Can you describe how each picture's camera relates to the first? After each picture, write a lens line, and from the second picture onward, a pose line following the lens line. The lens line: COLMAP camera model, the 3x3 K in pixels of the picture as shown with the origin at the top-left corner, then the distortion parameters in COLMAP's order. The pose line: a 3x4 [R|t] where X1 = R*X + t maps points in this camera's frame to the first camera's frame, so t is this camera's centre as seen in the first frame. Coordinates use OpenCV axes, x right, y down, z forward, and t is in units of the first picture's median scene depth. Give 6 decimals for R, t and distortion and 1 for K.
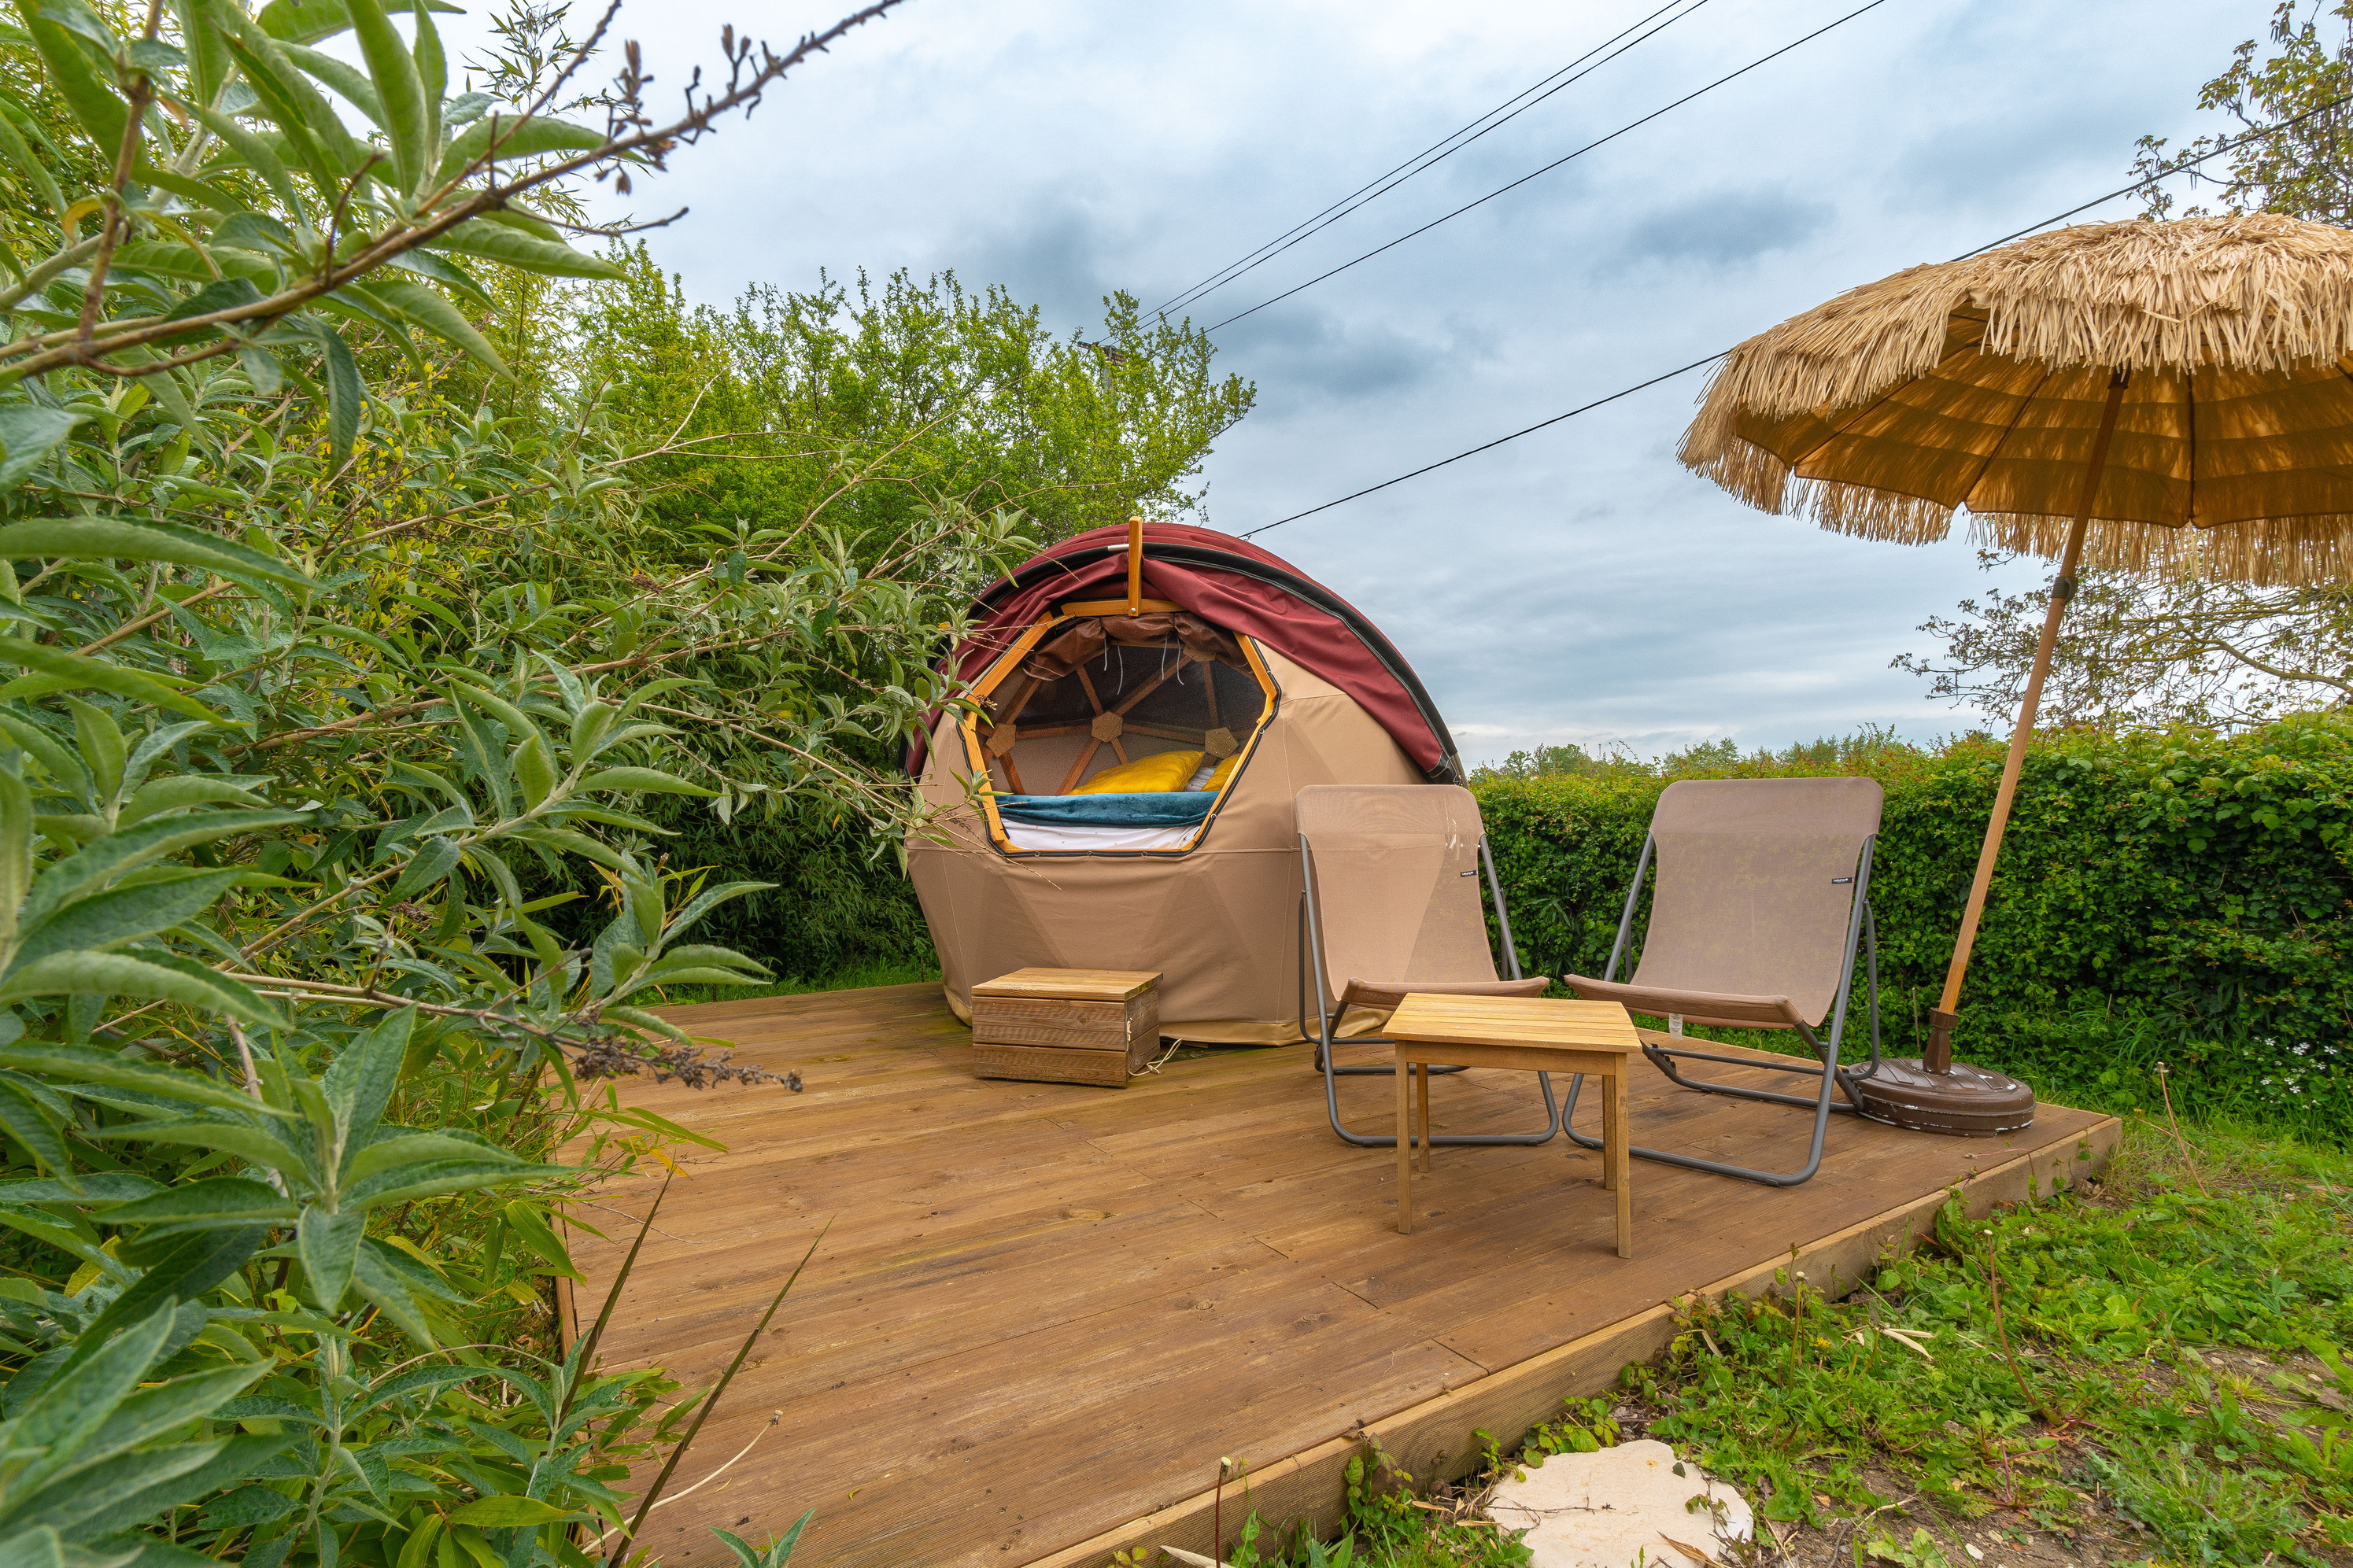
lens RADIAL K [[1079.3, 0, 1177.4], [0, 1079.3, 795.5], [0, 0, 1]] dist [-0.005358, 0.001490]
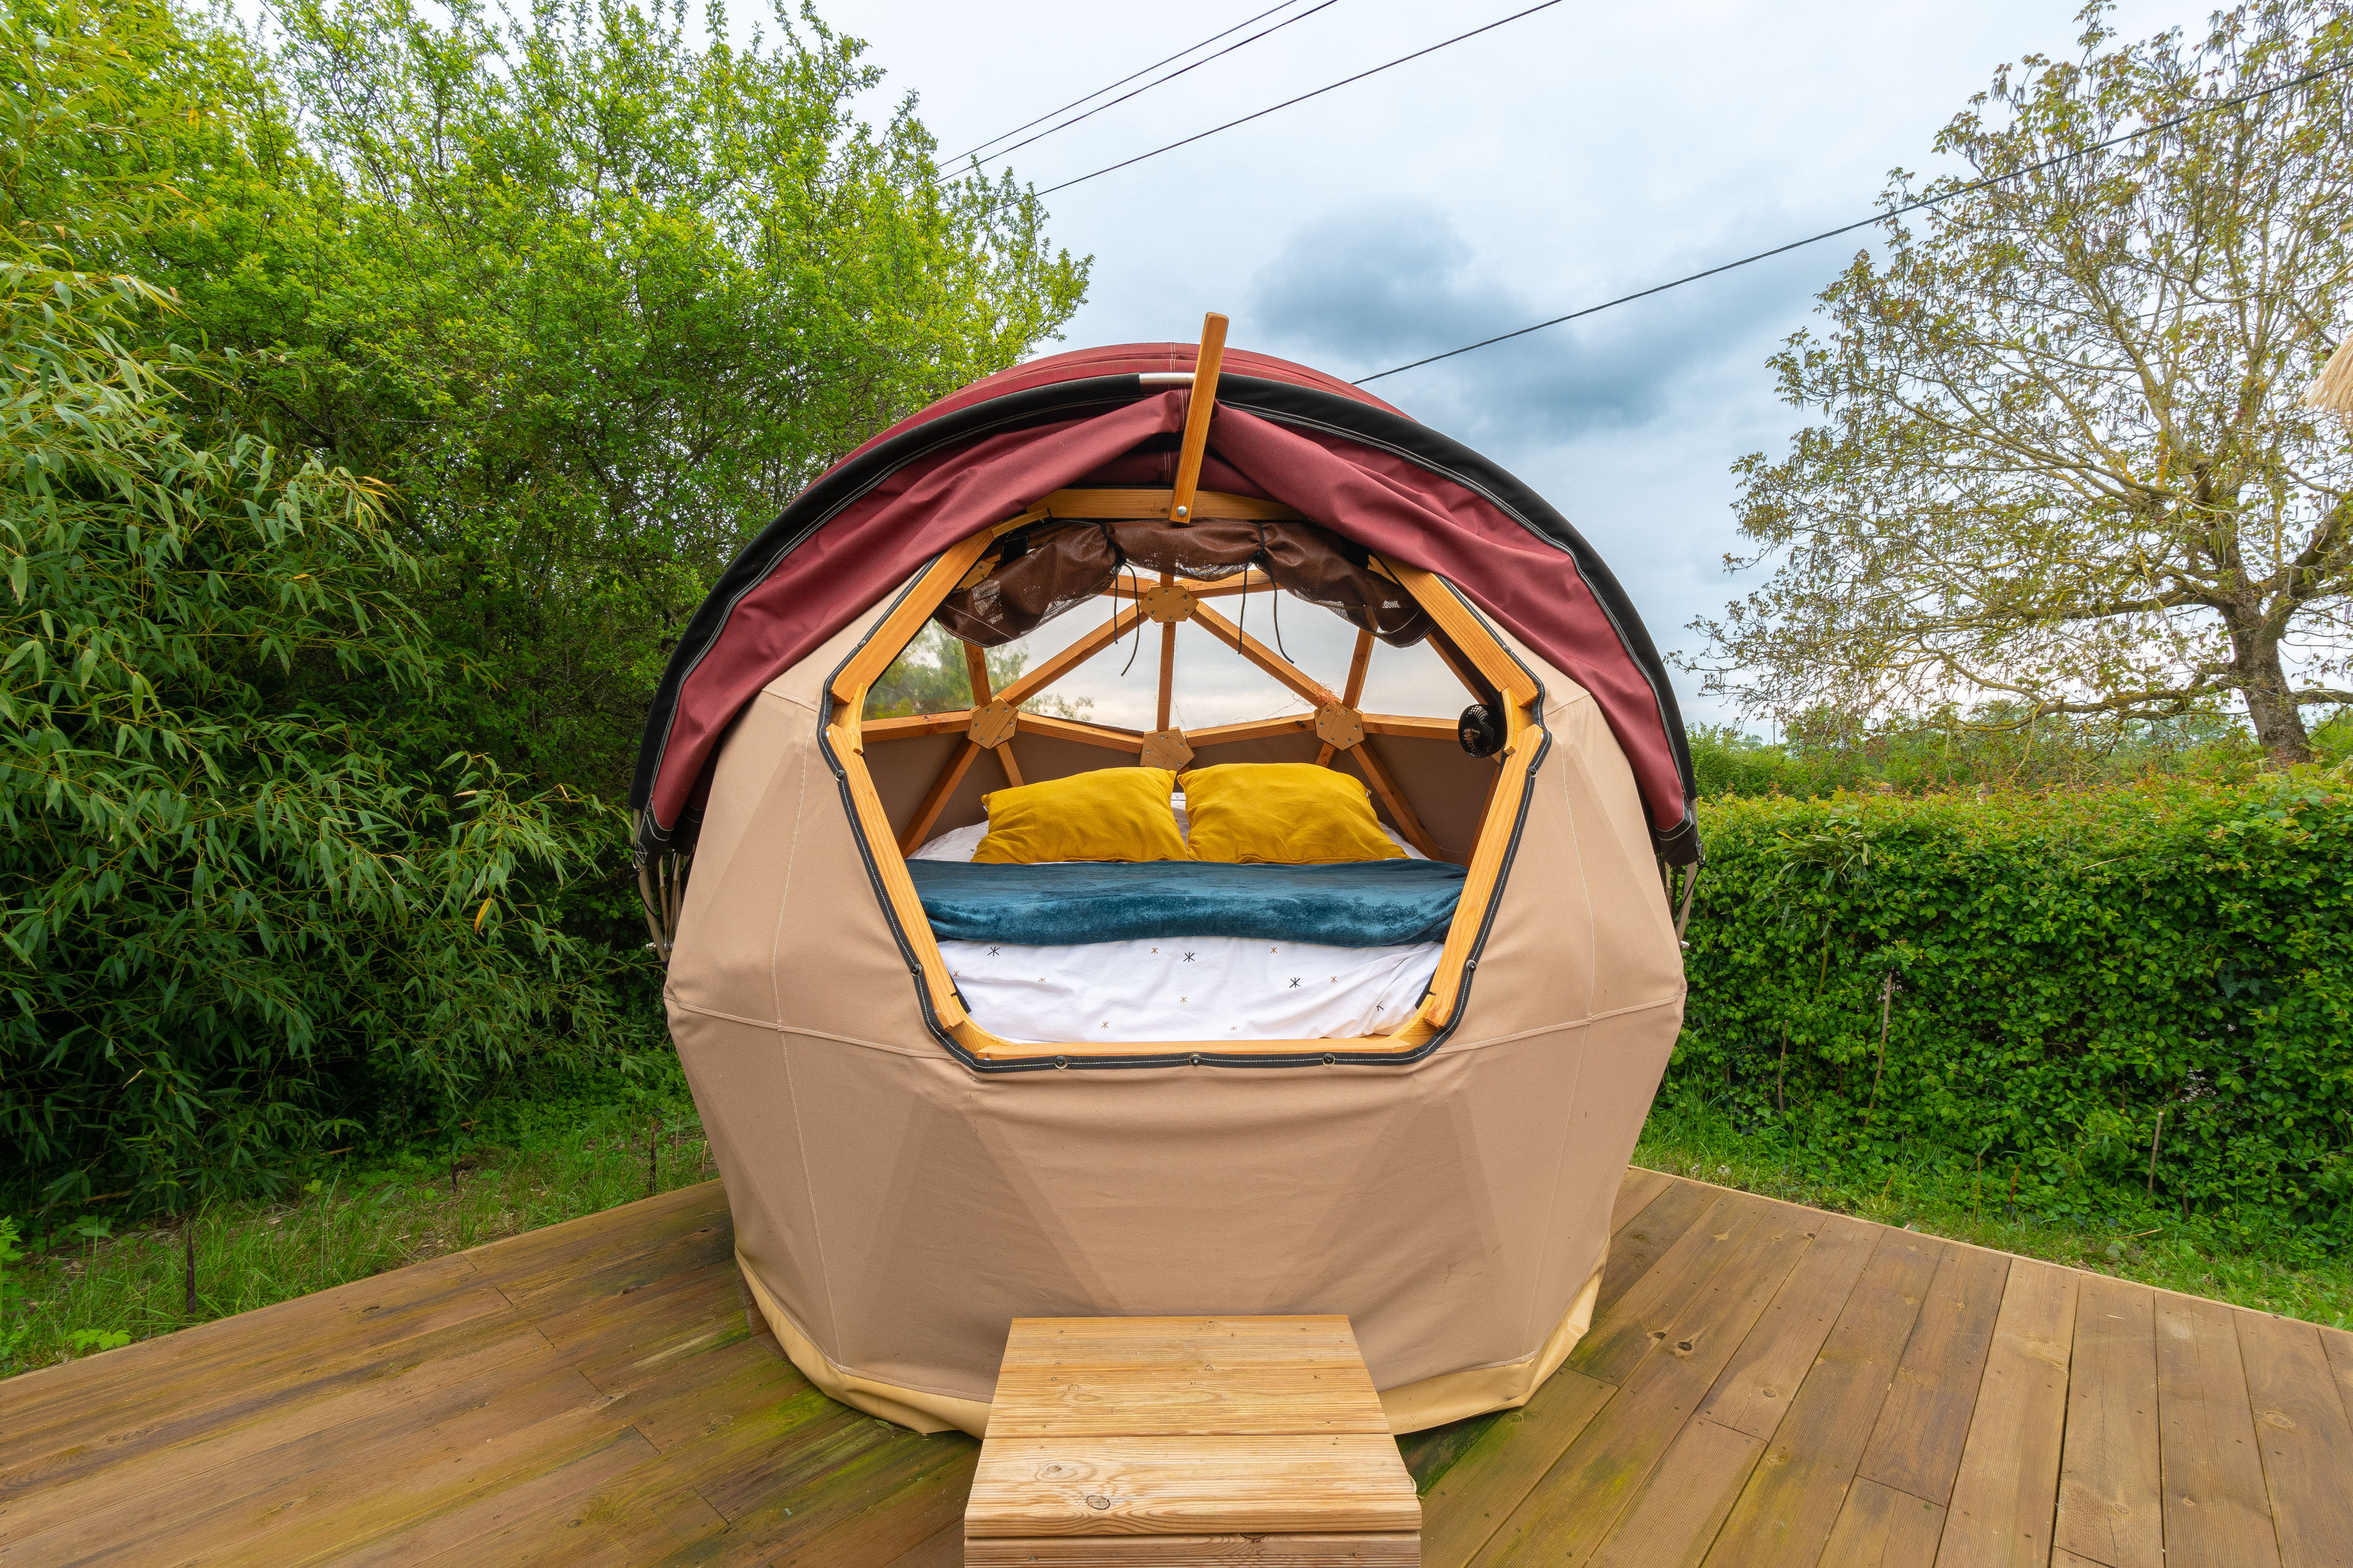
lens RADIAL K [[1079.3, 0, 1174.0], [0, 1079.3, 767.6], [0, 0, 1]] dist [-0.005358, 0.001490]
pose [[0.960586, 0.009986, 0.277803, -0.097373], [-0.010022, 0.999949, -0.001291, -0.028212], [-0.277801, -0.001544, 0.960637, 0.279245]]
